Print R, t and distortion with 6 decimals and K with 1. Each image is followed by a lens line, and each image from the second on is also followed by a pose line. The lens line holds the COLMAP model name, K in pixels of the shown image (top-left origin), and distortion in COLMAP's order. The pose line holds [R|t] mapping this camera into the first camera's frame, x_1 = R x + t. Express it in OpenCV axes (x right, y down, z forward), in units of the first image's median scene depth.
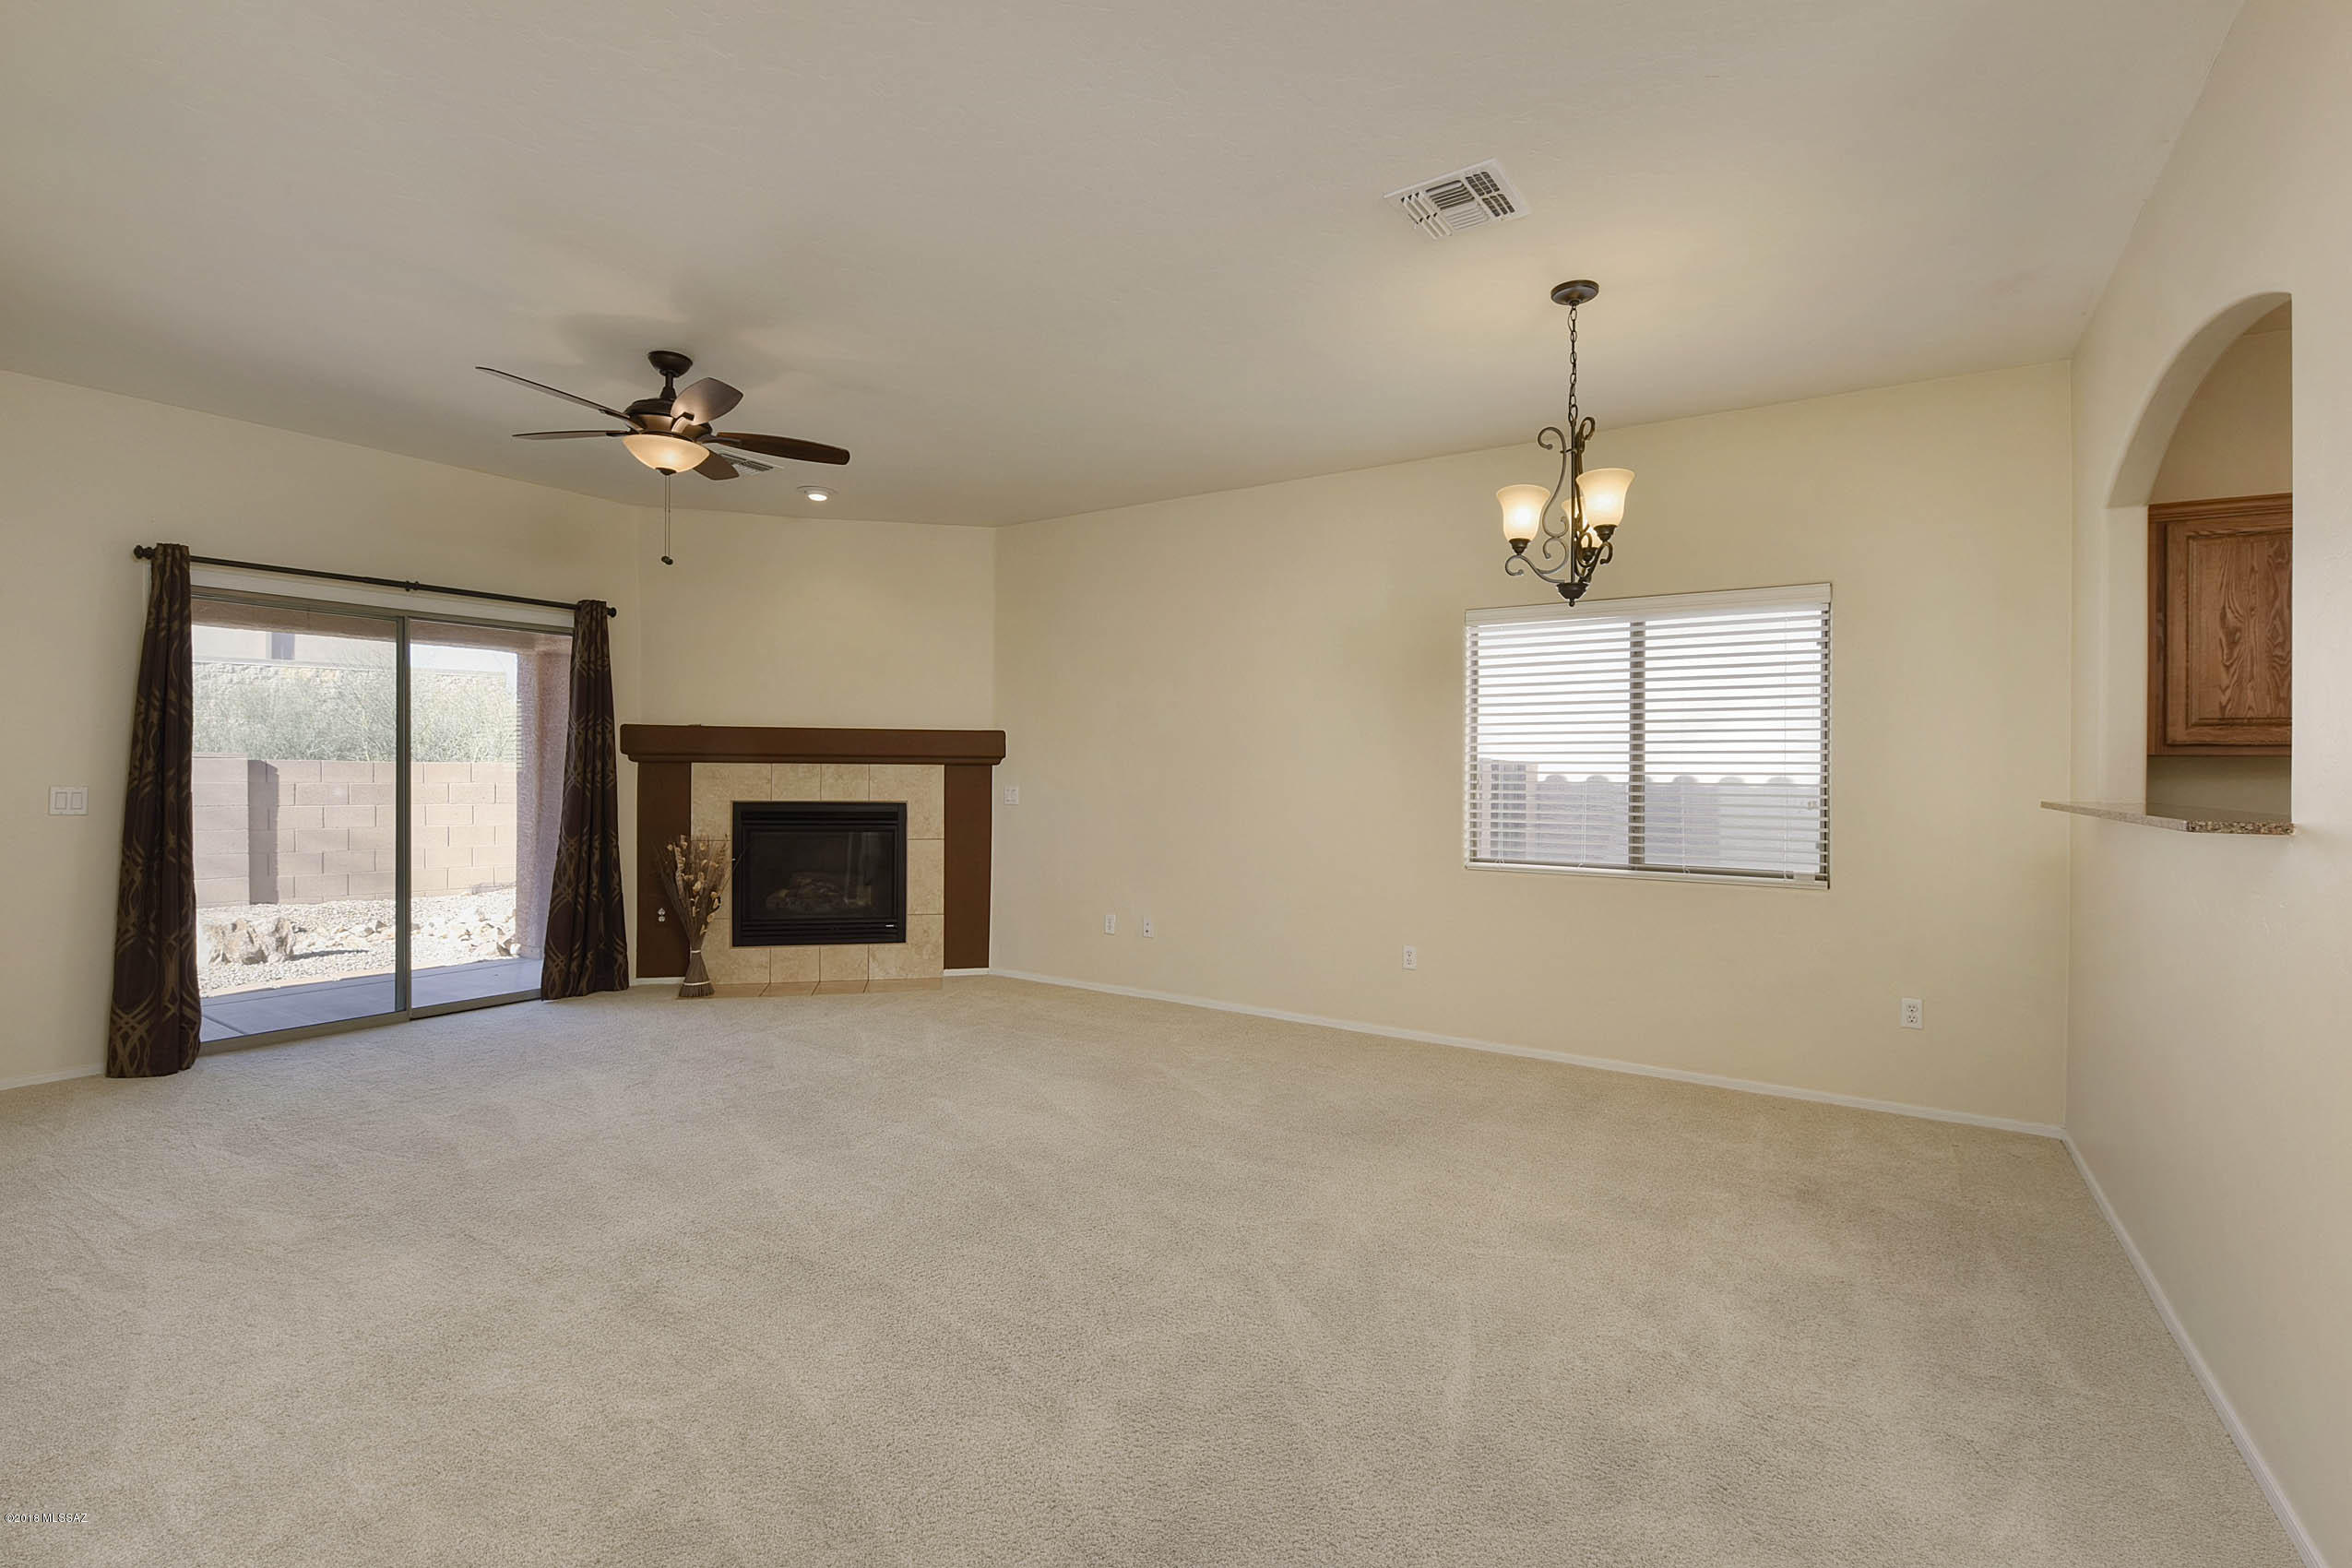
lens RADIAL K [[1112.1, 0, 1174.2], [0, 1112.1, 782.4], [0, 0, 1]] dist [-0.037738, -0.001331]
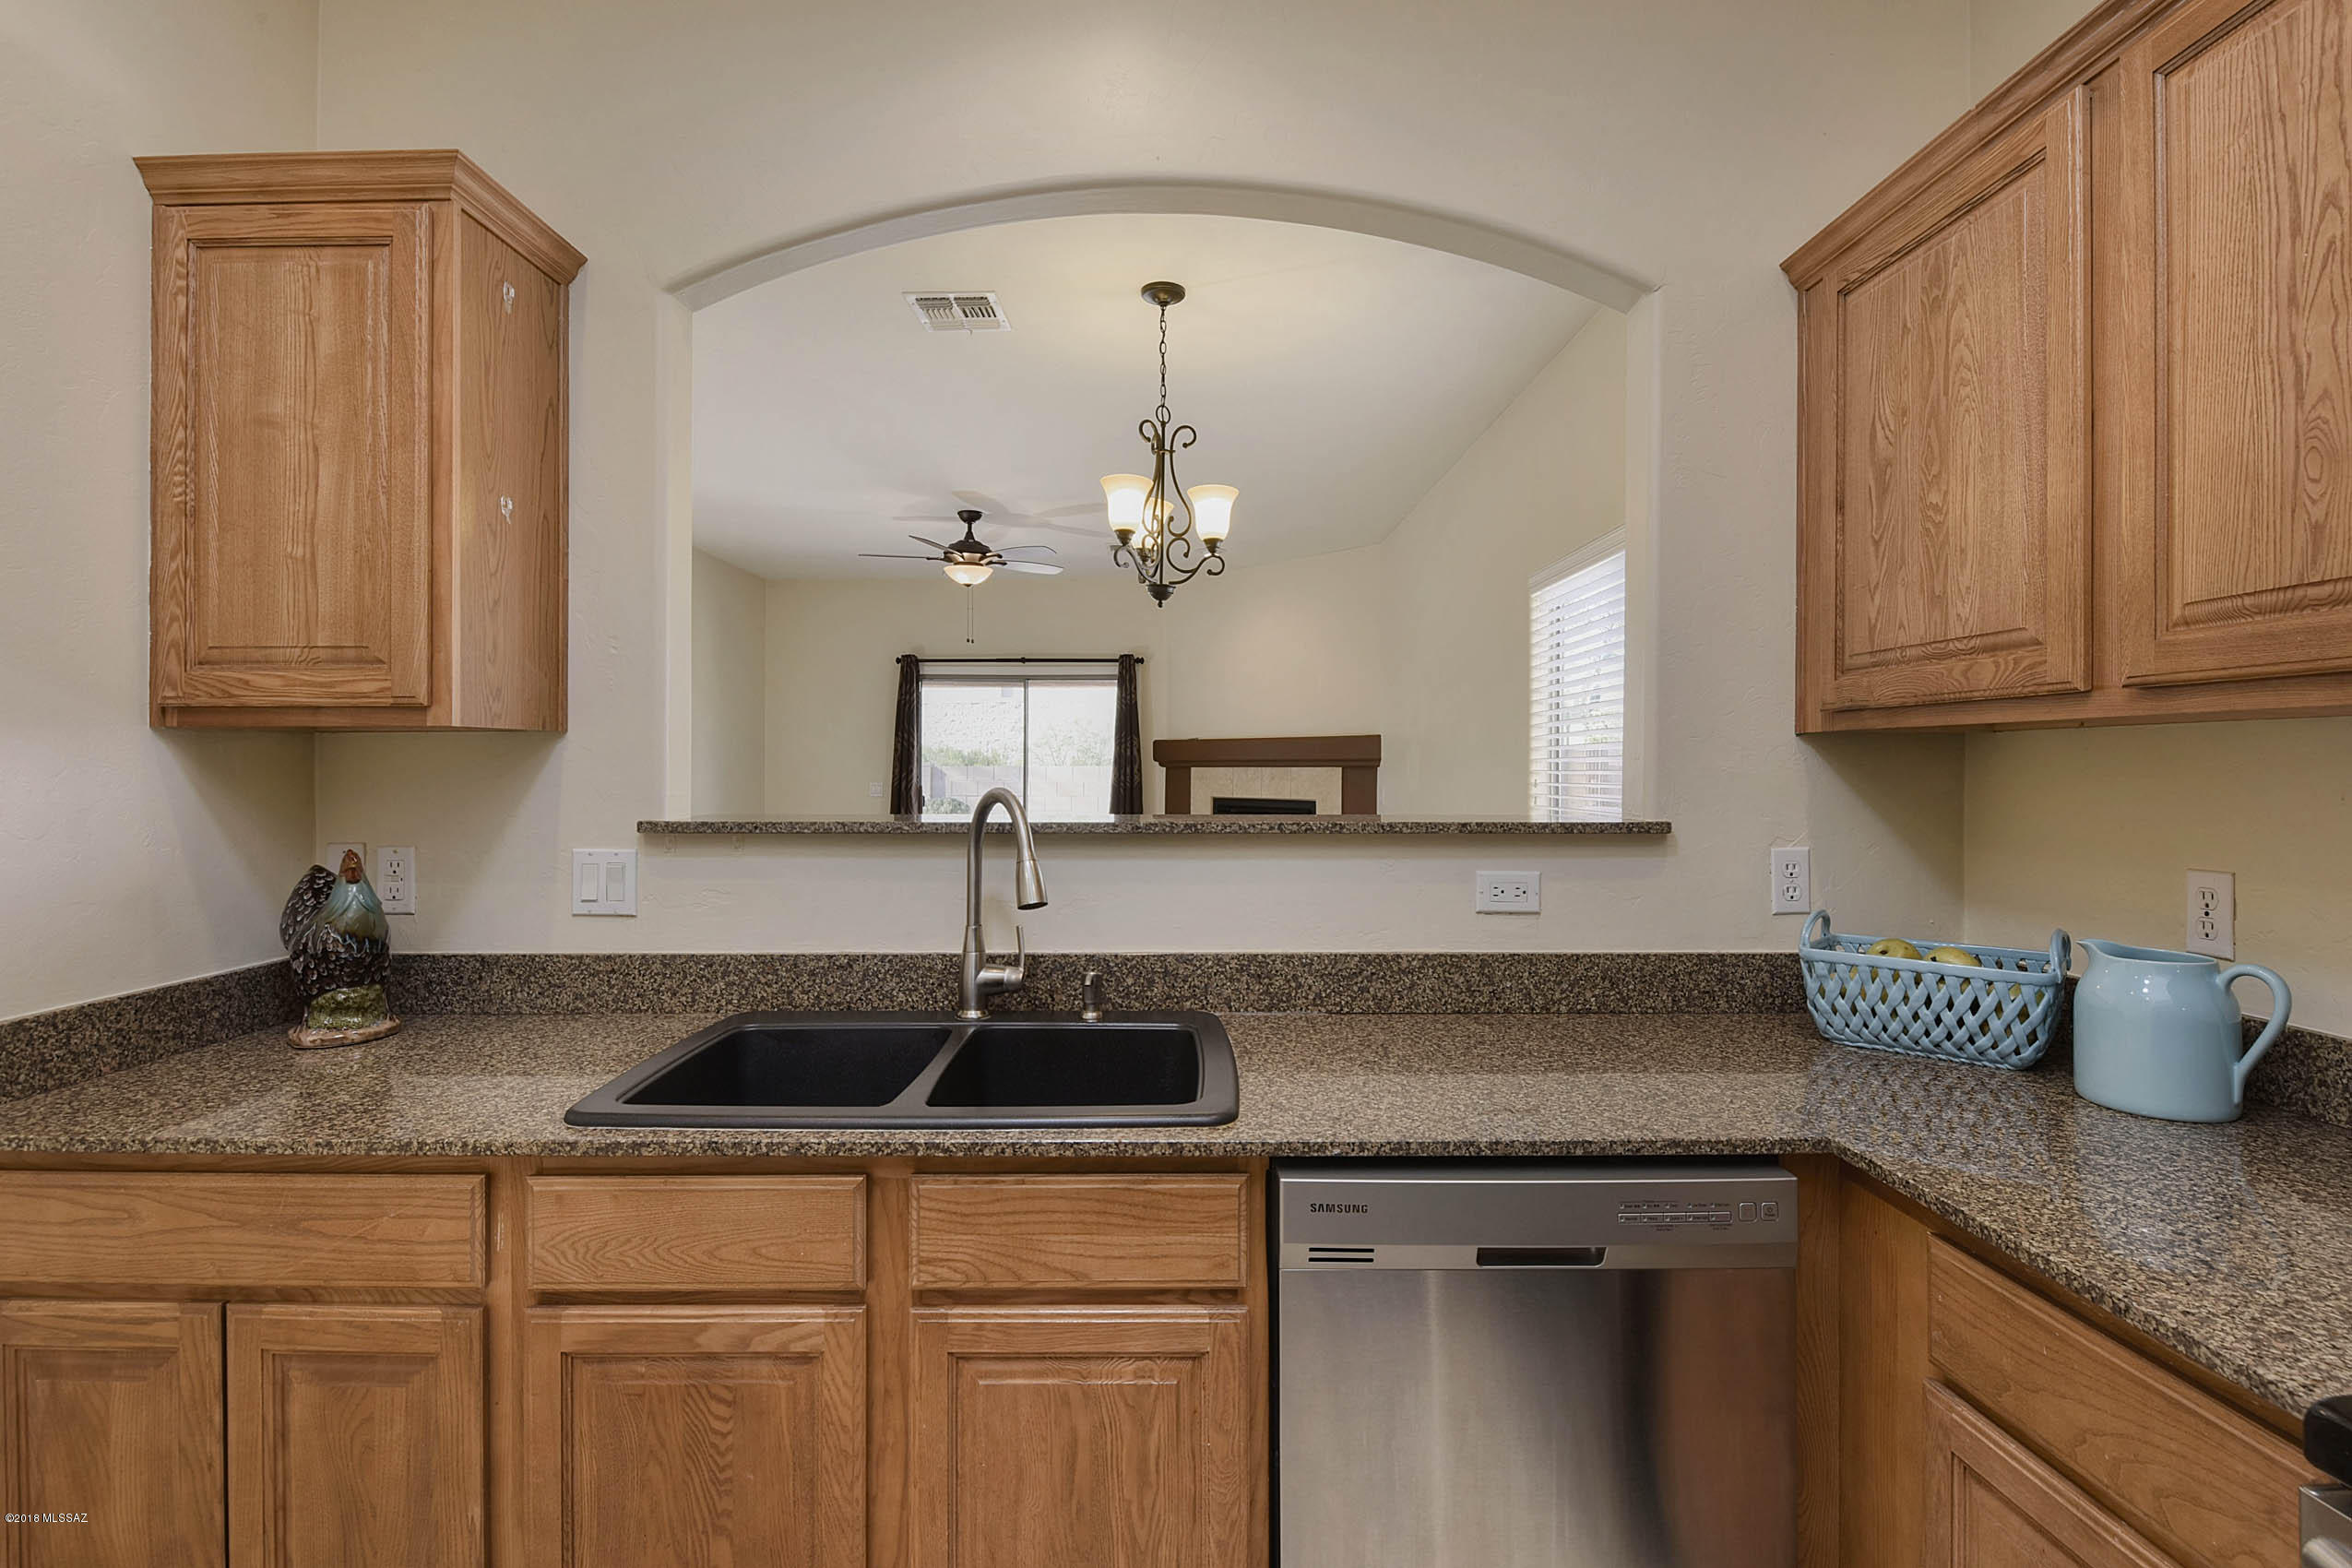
lens RADIAL K [[1112.1, 0, 1178.8], [0, 1112.1, 780.5], [0, 0, 1]] dist [-0.037738, -0.001331]
pose [[0.539341, 0.001228, -0.842087, 0.680510], [-0.005373, 0.999984, -0.001984, 0.001259], [0.842071, 0.005595, 0.539338, 0.258326]]
